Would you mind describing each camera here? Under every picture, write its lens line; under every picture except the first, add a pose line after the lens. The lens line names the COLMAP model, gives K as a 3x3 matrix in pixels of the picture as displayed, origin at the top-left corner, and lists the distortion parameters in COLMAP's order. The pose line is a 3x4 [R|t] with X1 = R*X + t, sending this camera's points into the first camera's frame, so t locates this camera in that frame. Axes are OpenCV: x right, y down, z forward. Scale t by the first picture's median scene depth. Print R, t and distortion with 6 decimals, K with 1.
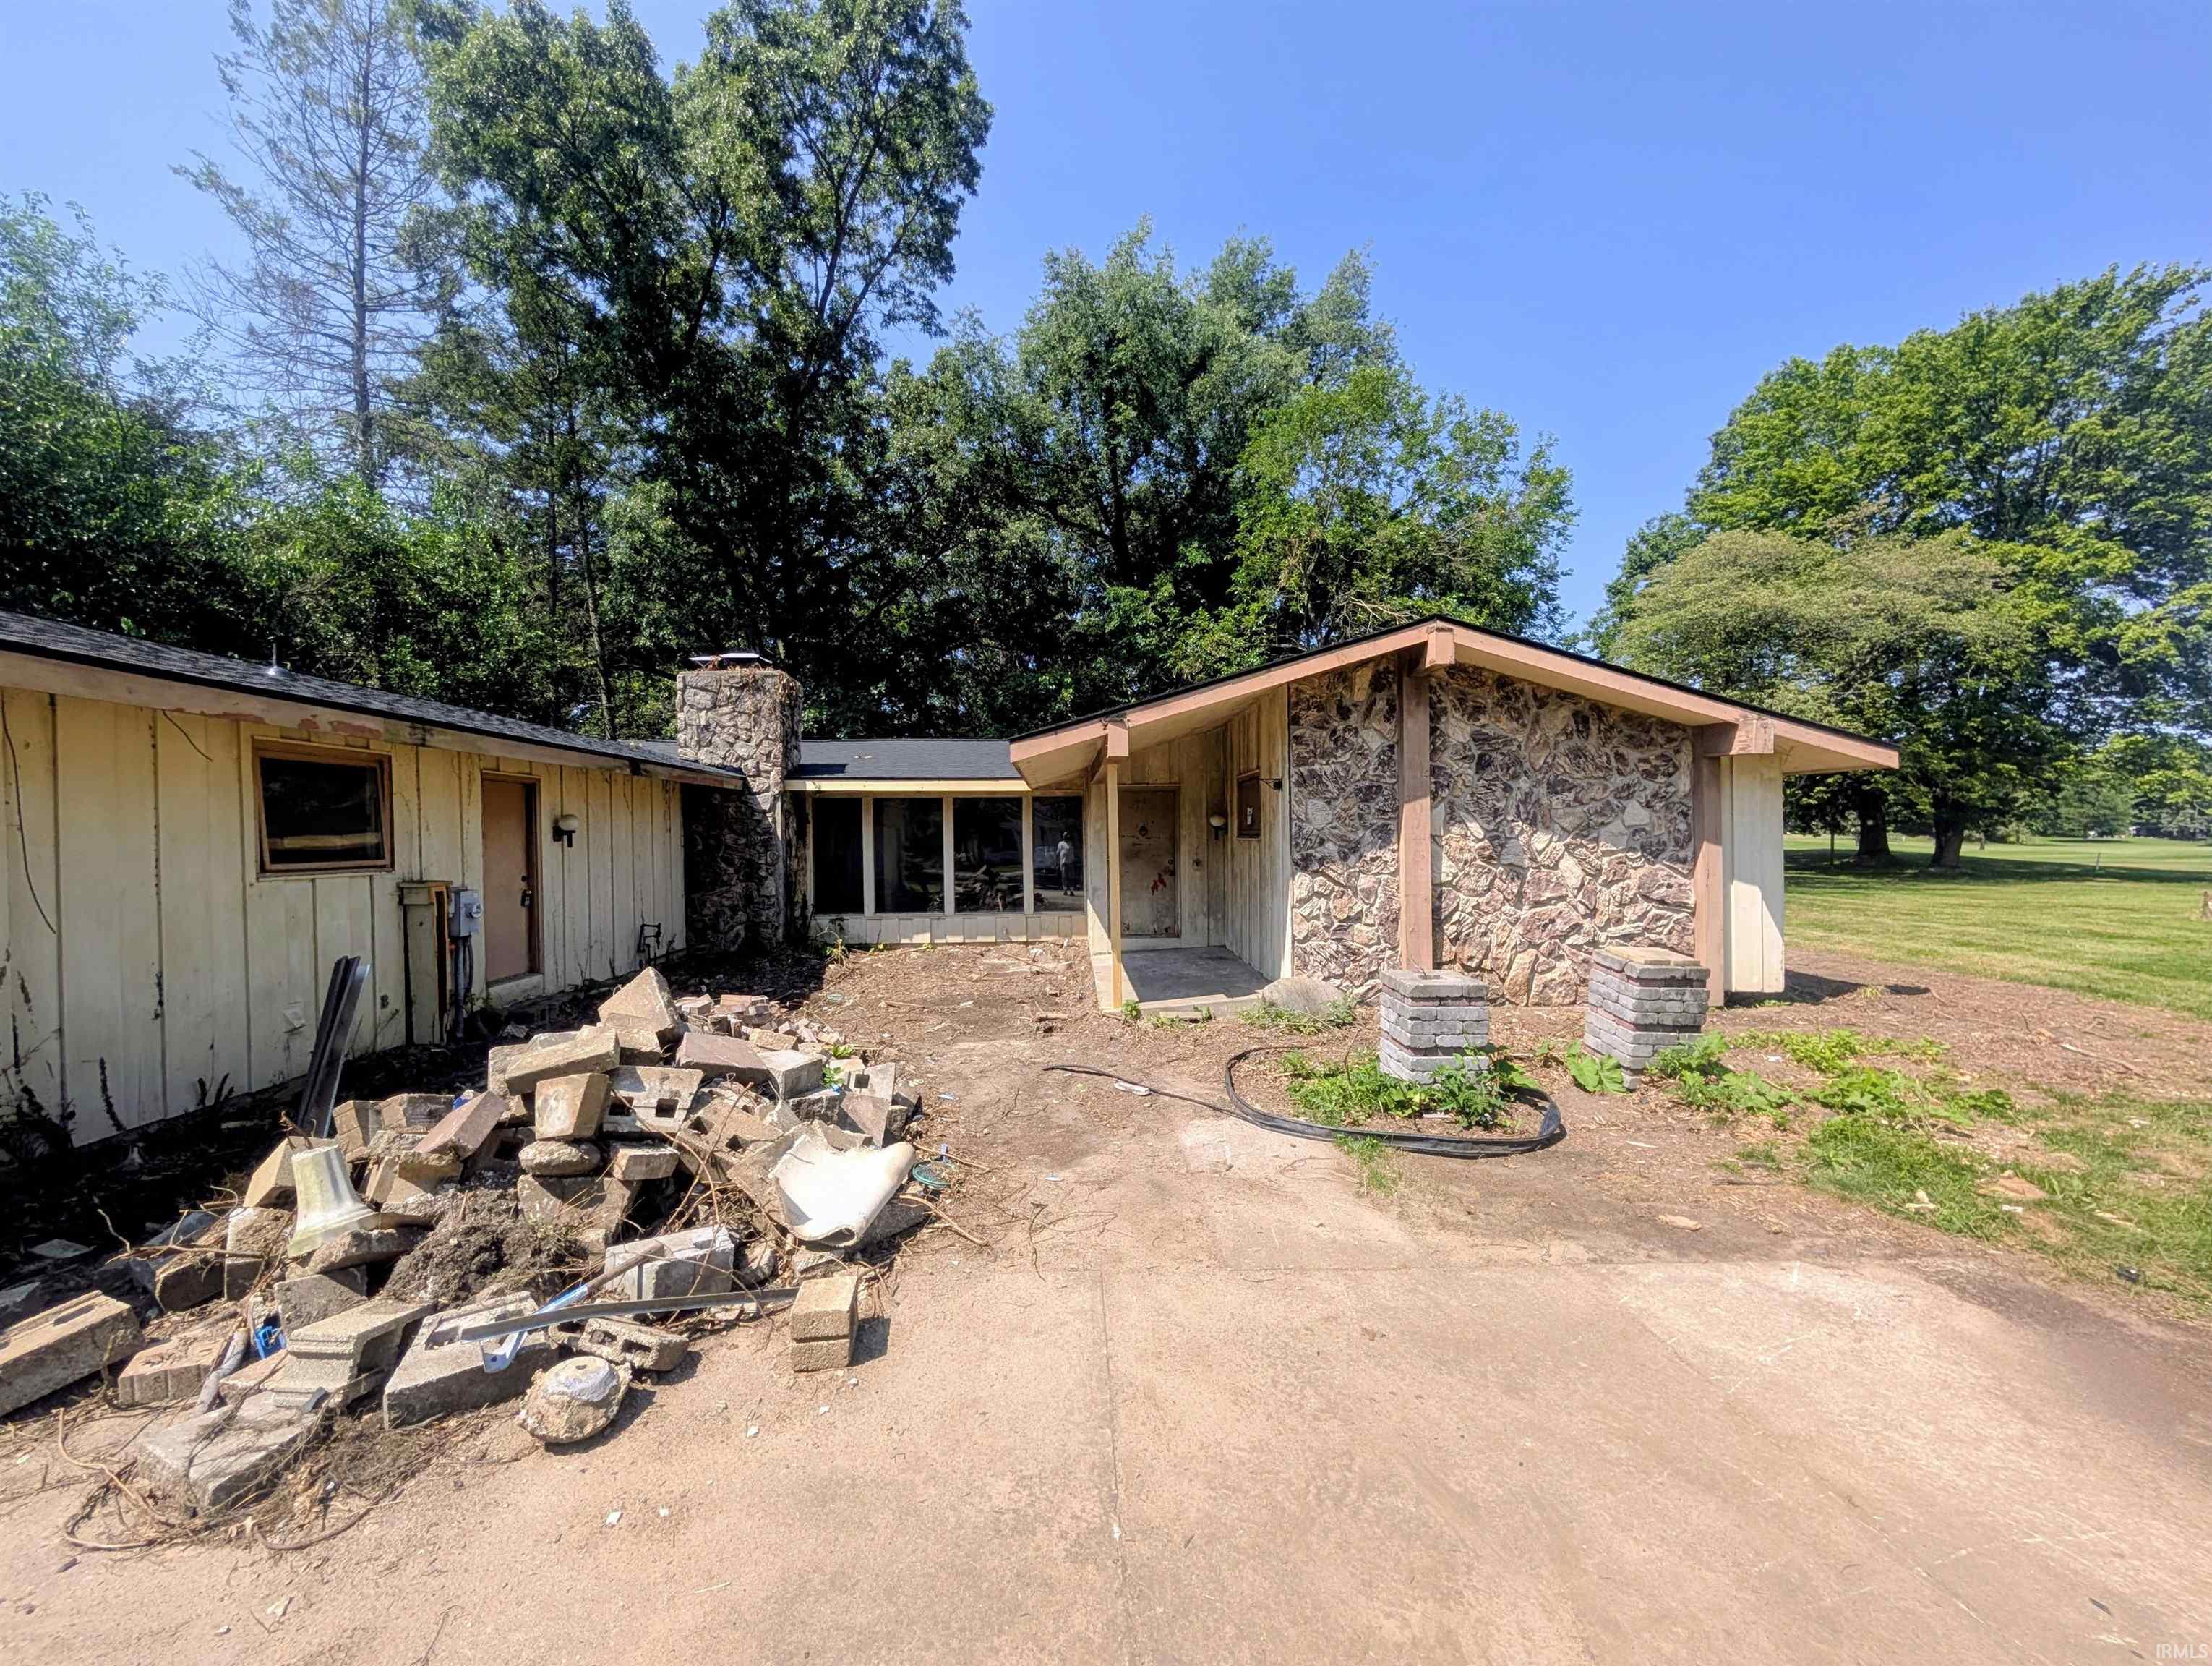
lens RADIAL K [[819.1, 0, 1106.0], [0, 819.1, 833.0], [0, 0, 1]] dist [0.001167, 0.000139]
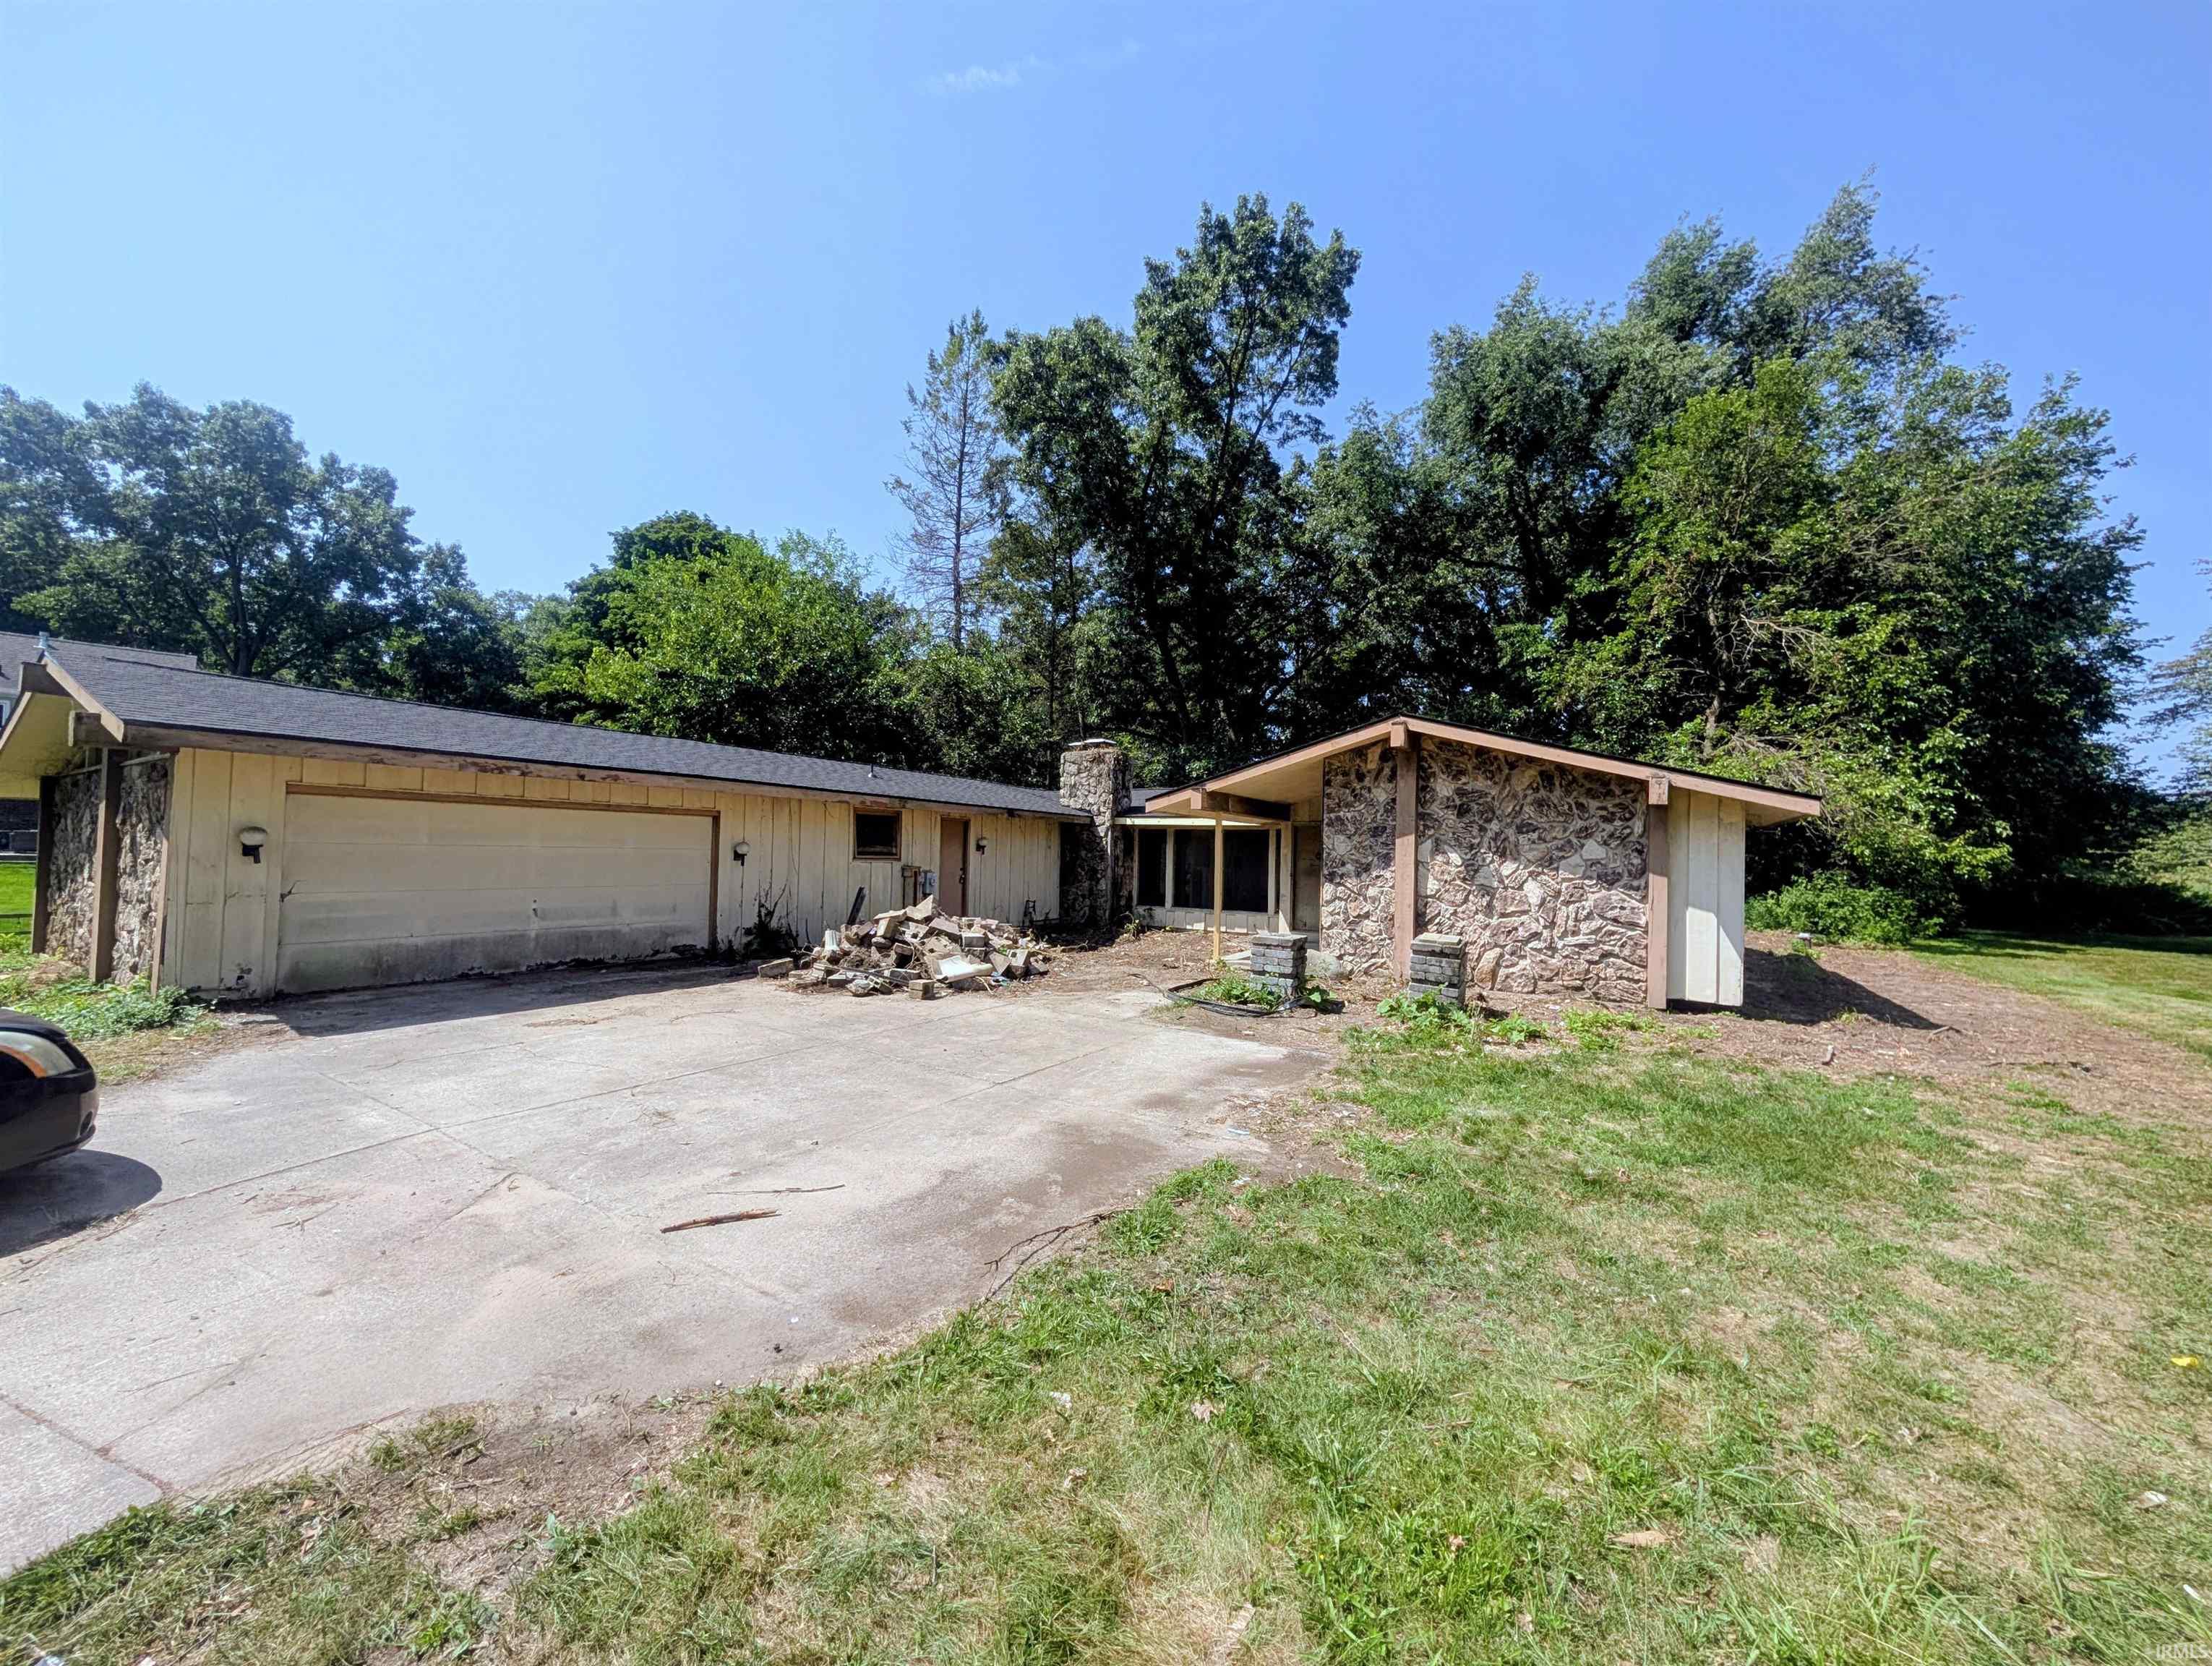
lens RADIAL K [[770.2, 0, 1106.0], [0, 770.2, 833.0], [0, 0, 1]] dist [-0.000320, -0.000005]
pose [[0.837576, 0.012451, -0.546178, 0.665000], [-0.030466, 0.999249, -0.023940, 0.002001], [0.545470, 0.036692, 0.837327, -0.417058]]
